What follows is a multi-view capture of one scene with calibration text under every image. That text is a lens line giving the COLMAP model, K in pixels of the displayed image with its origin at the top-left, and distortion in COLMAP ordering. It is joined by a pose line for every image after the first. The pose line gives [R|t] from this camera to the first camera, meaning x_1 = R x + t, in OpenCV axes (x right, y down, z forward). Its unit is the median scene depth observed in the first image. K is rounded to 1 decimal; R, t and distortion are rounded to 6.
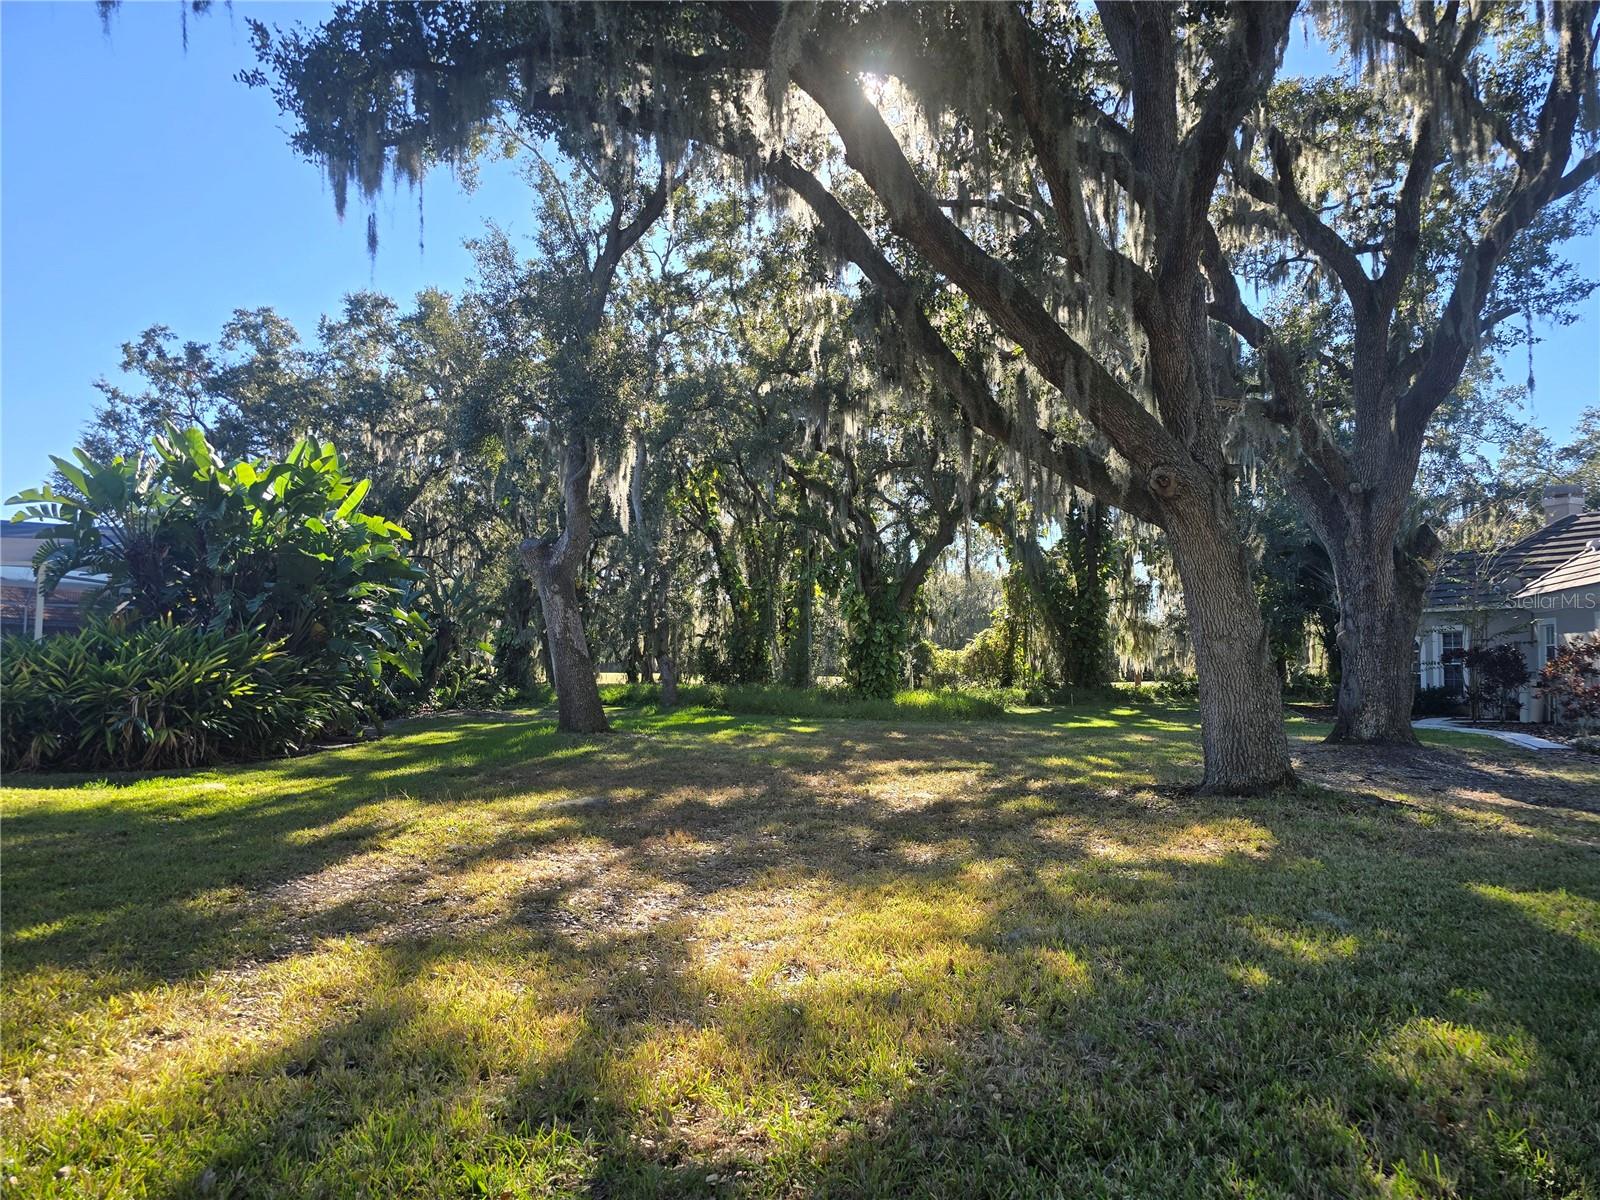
lens RADIAL K [[1078.5, 0, 792.9], [0, 1078.5, 620.5], [0, 0, 1]] dist [0.024799, -0.002783]
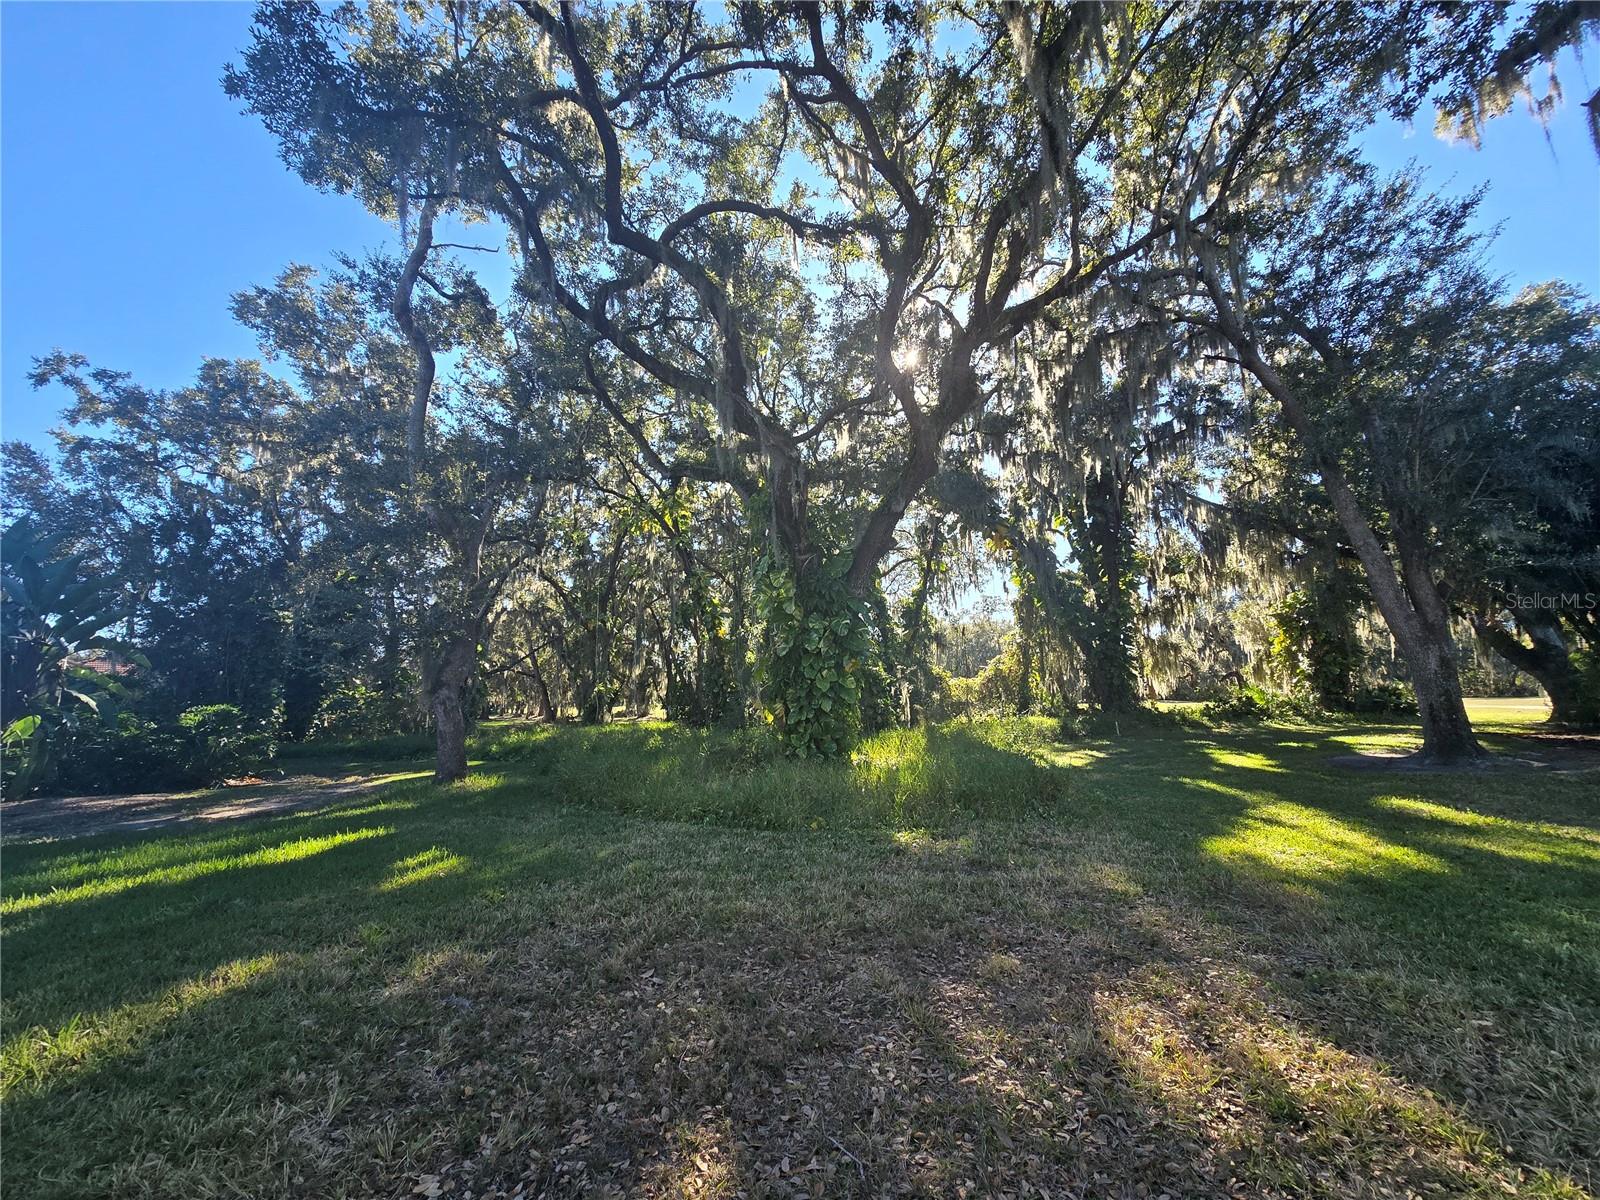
lens RADIAL K [[656.1, 0, 800.8], [0, 656.1, 581.6], [0, 0, 1]] dist [-0.002440, 0.003067]
pose [[0.993571, -0.054389, -0.099291, 0.094703], [0.040424, 0.989663, -0.137596, 0.026596], [0.105748, 0.132697, 0.985499, 0.575758]]
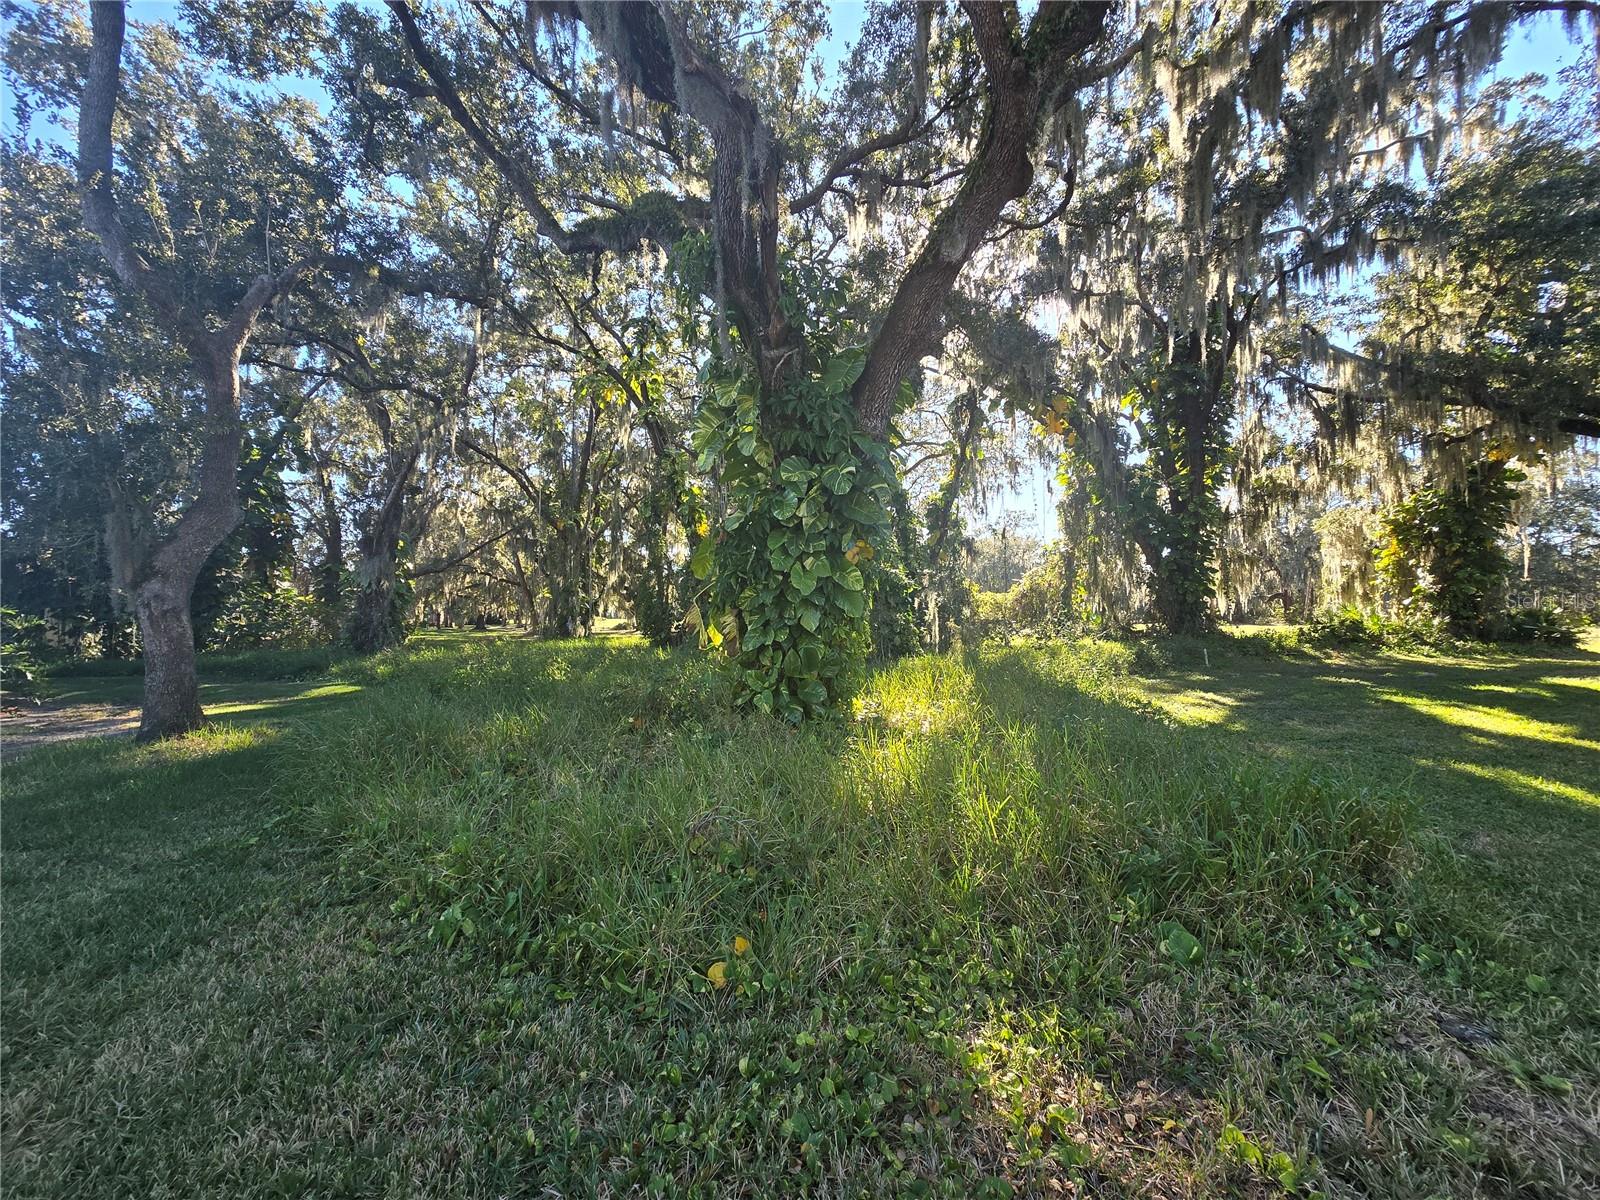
lens RADIAL K [[658.7, 0, 802.7], [0, 658.7, 582.7], [0, 0, 1]] dist [-0.004012, 0.004377]
pose [[0.992006, -0.024256, -0.123840, 0.092650], [0.023171, 0.999680, -0.010192, 0.033847], [0.124047, 0.007241, 0.992250, 0.711411]]
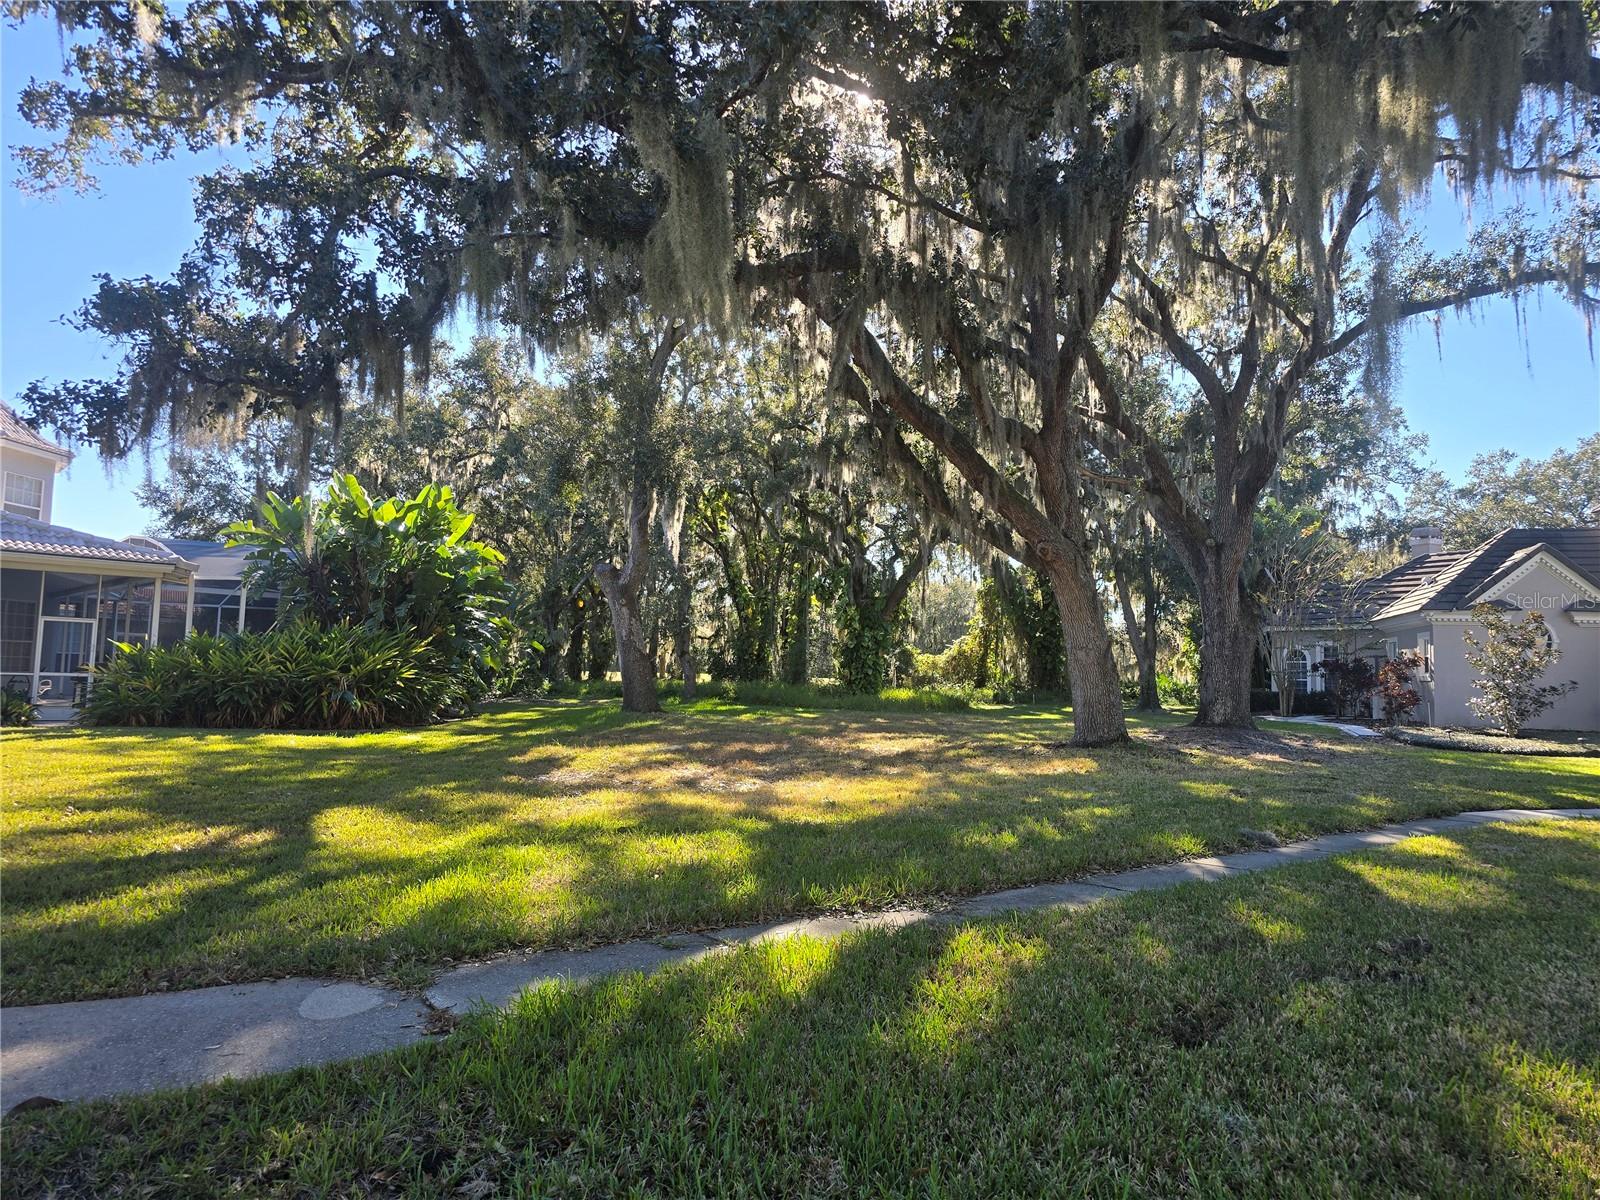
lens RADIAL K [[1073.1, 0, 814.0], [0, 1073.1, 593.6], [0, 0, 1]] dist [0.066929, -0.053486]
pose [[0.999380, 0.017937, 0.030293, -0.013996], [-0.017087, 0.999459, -0.028101, -0.003612], [-0.030781, 0.027566, 0.999146, -0.163545]]
